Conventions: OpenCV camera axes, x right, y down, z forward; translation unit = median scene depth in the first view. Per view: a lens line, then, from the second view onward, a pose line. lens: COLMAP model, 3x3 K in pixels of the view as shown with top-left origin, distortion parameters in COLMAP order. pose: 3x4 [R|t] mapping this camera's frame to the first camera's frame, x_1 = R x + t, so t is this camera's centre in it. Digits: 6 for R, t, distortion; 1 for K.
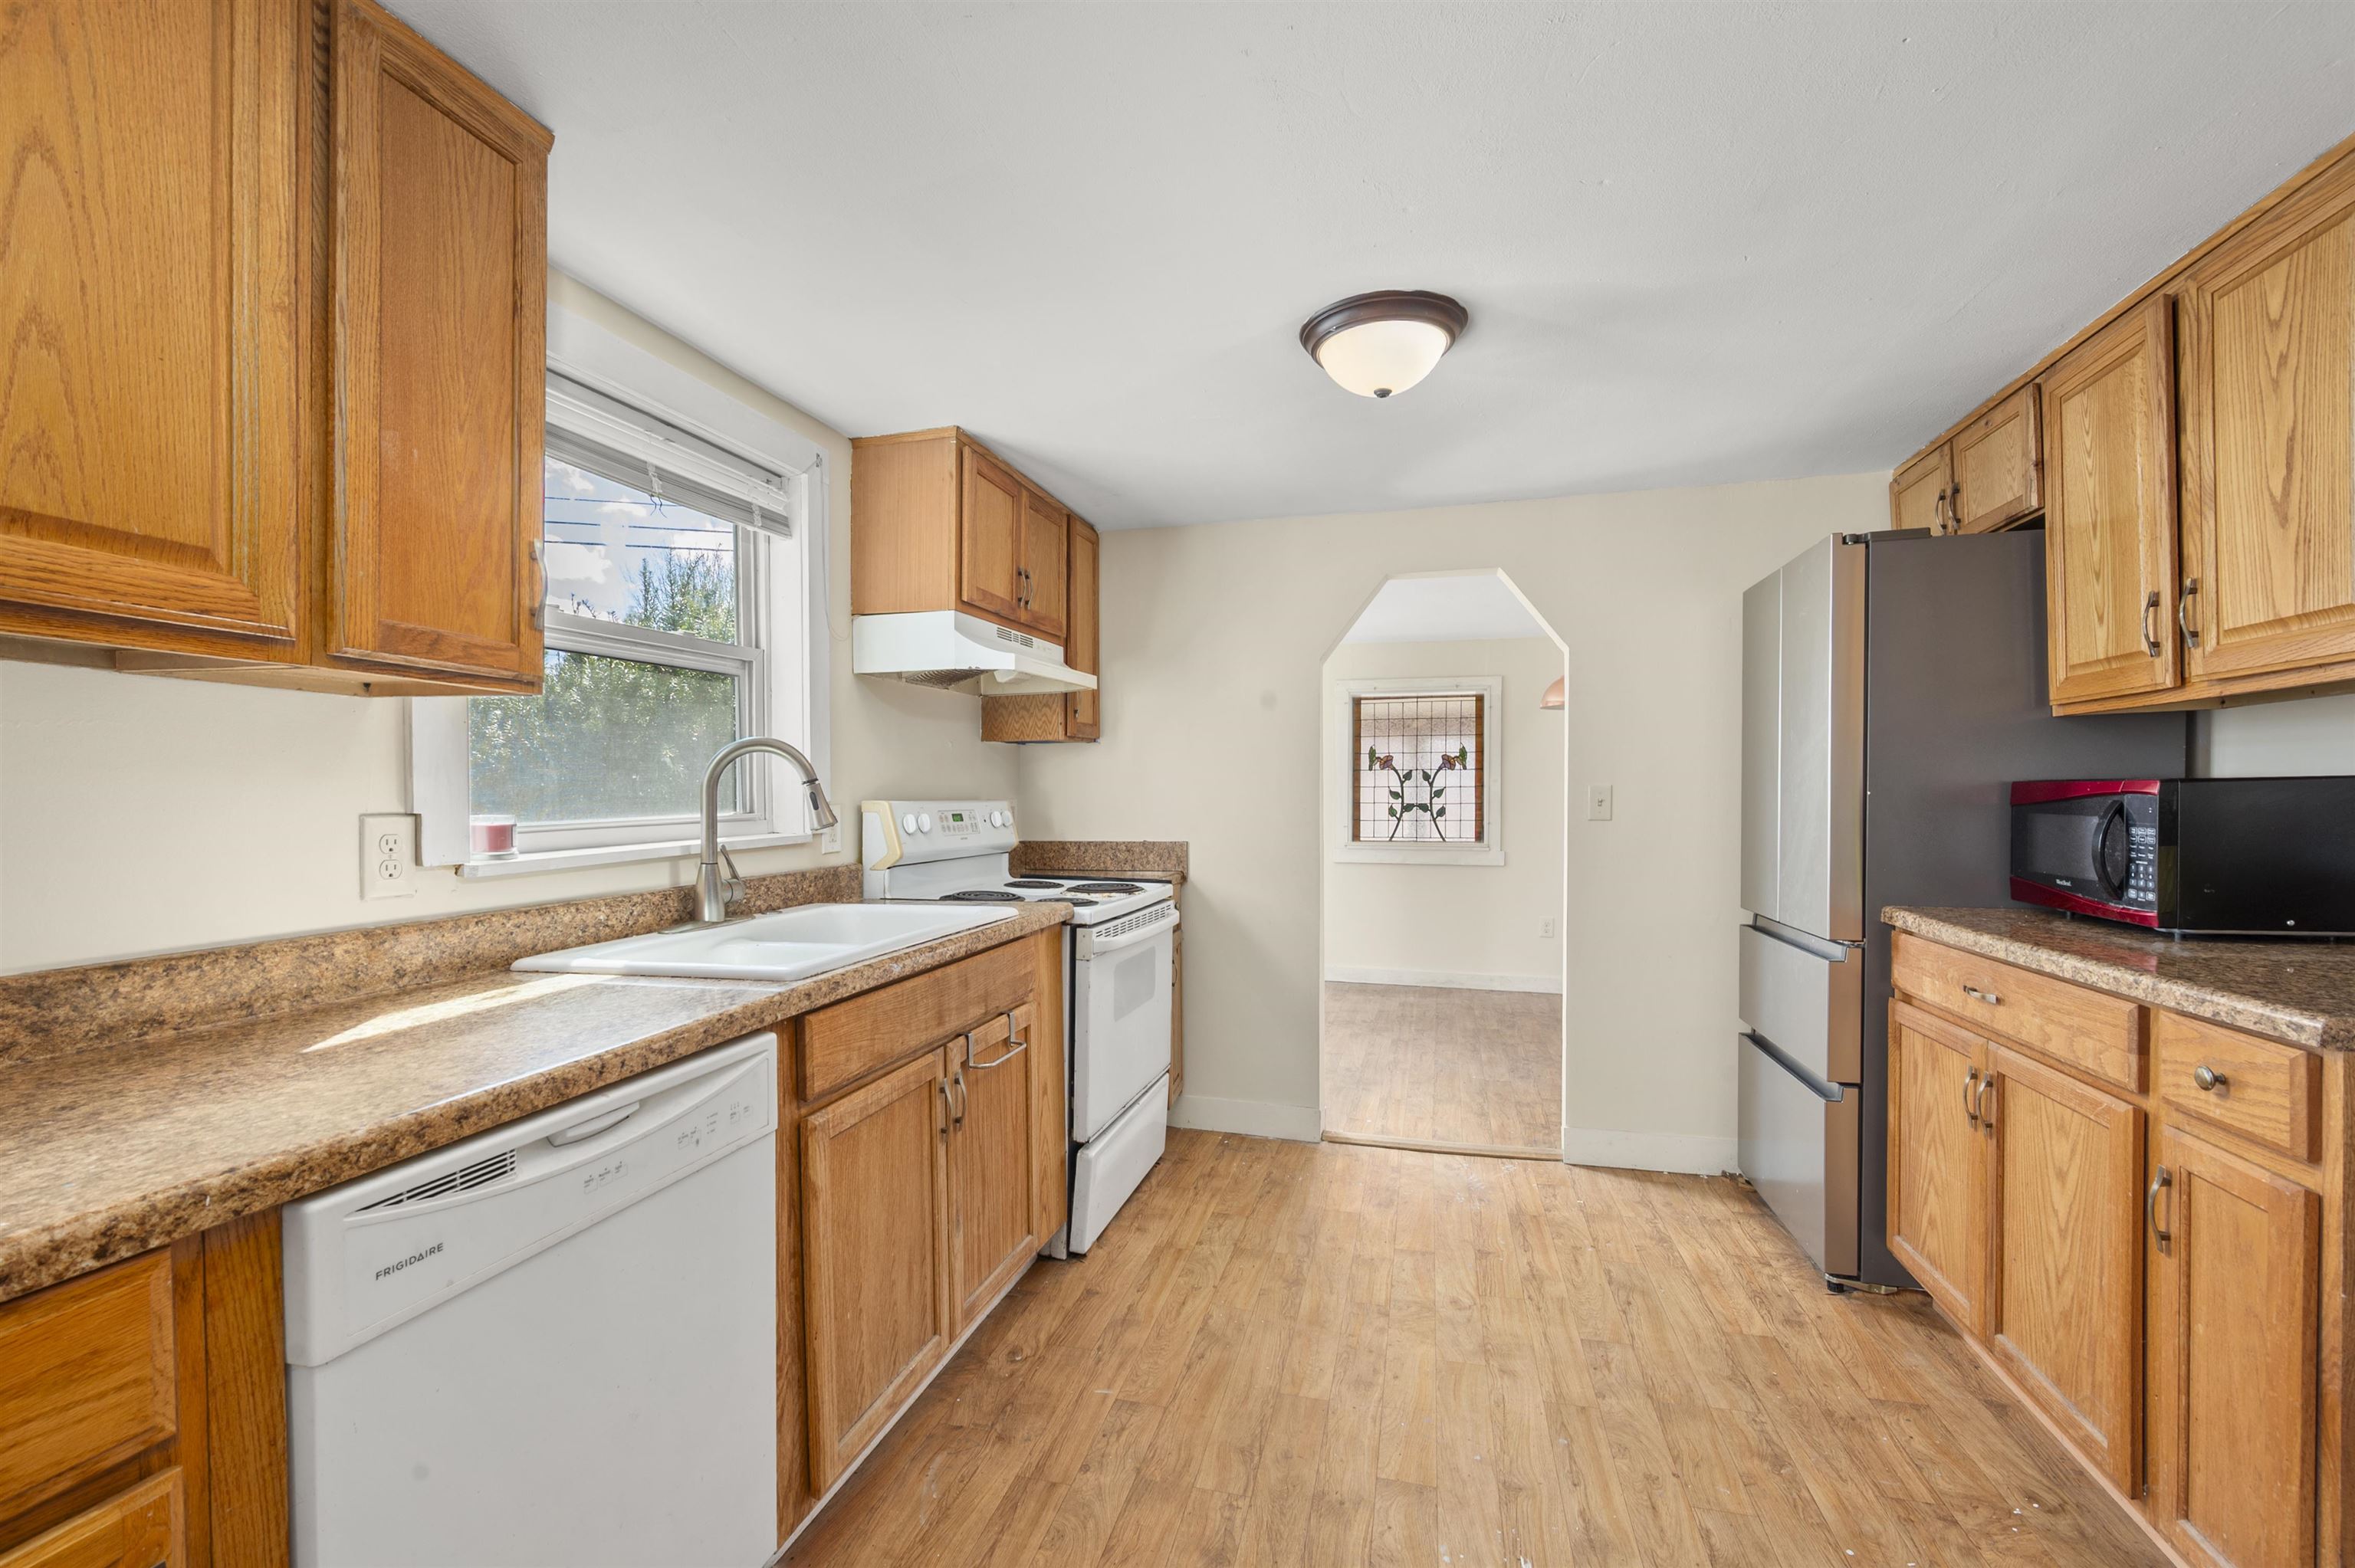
lens RADIAL K [[1005.5, 0, 1184.9], [0, 1005.5, 853.3], [0, 0, 1]] dist [-0.001828, 0.000208]
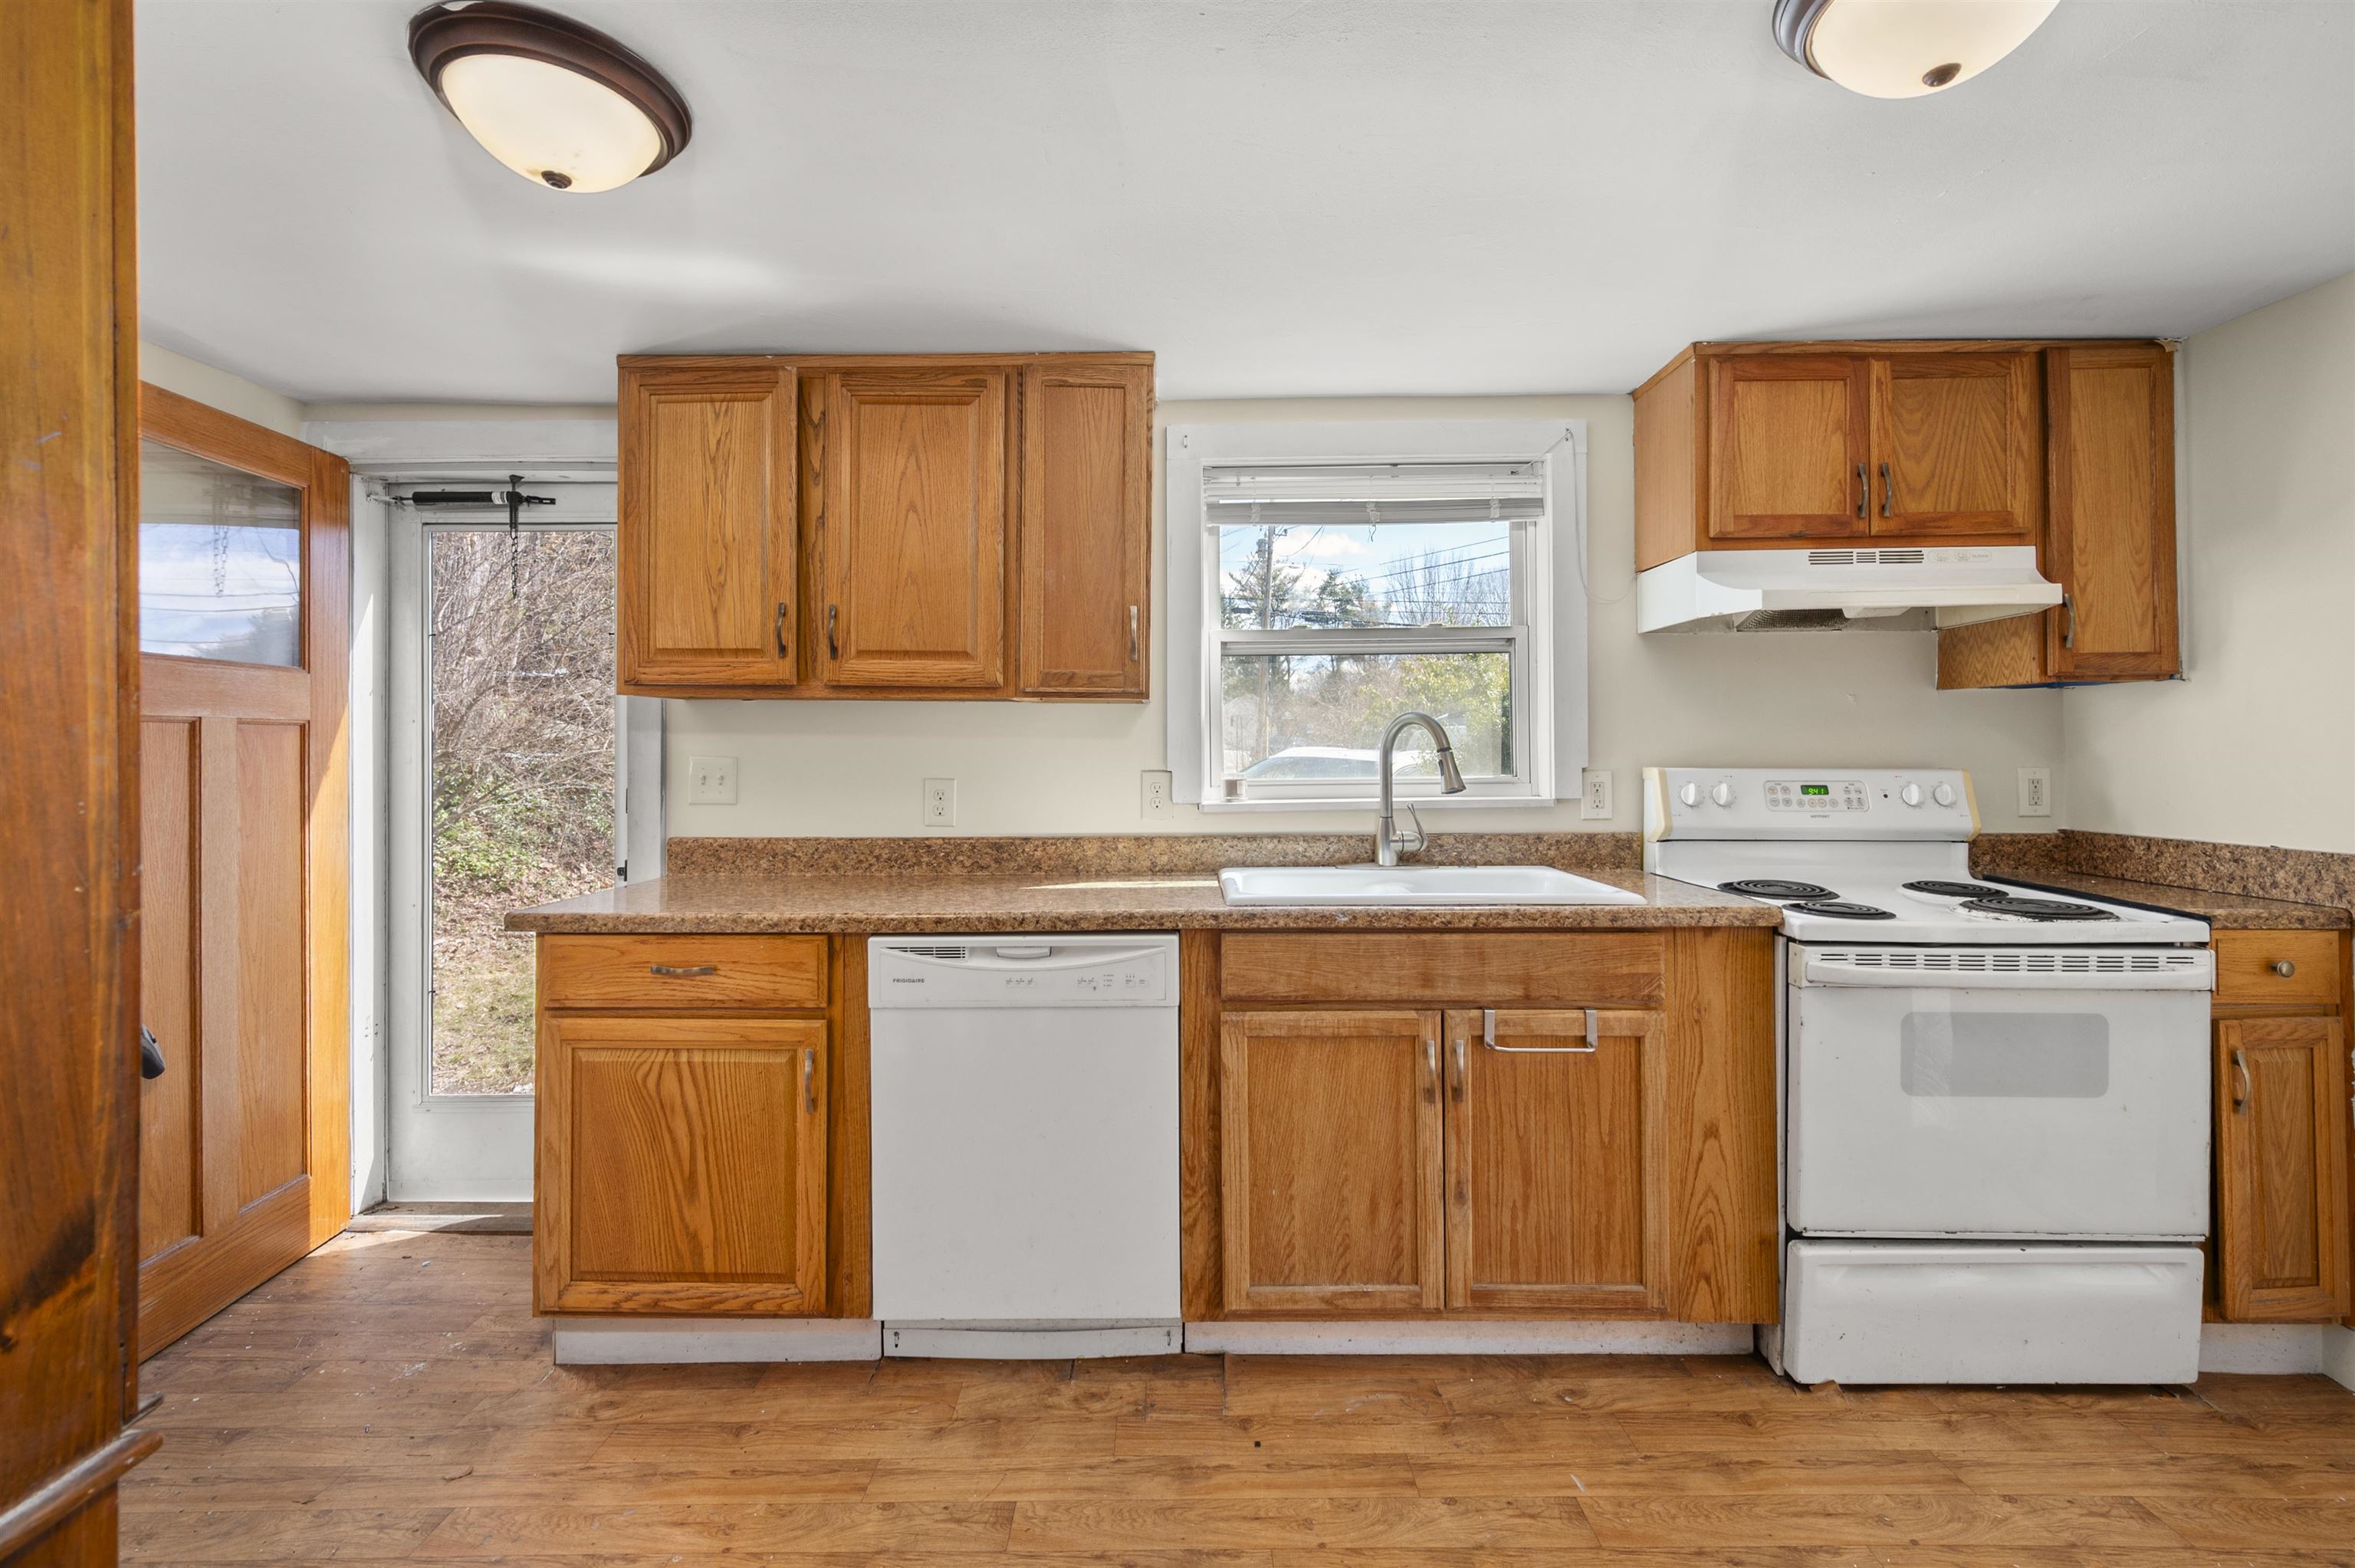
lens RADIAL K [[998.7, 0, 1177.5], [0, 998.7, 784.0], [0, 0, 1]] dist [0.002133, 0.000345]
pose [[0.237936, 0.036062, -0.970611, 0.637115], [-0.058417, 0.998033, 0.022761, -0.042691], [0.969523, 0.051285, 0.239575, 0.459332]]
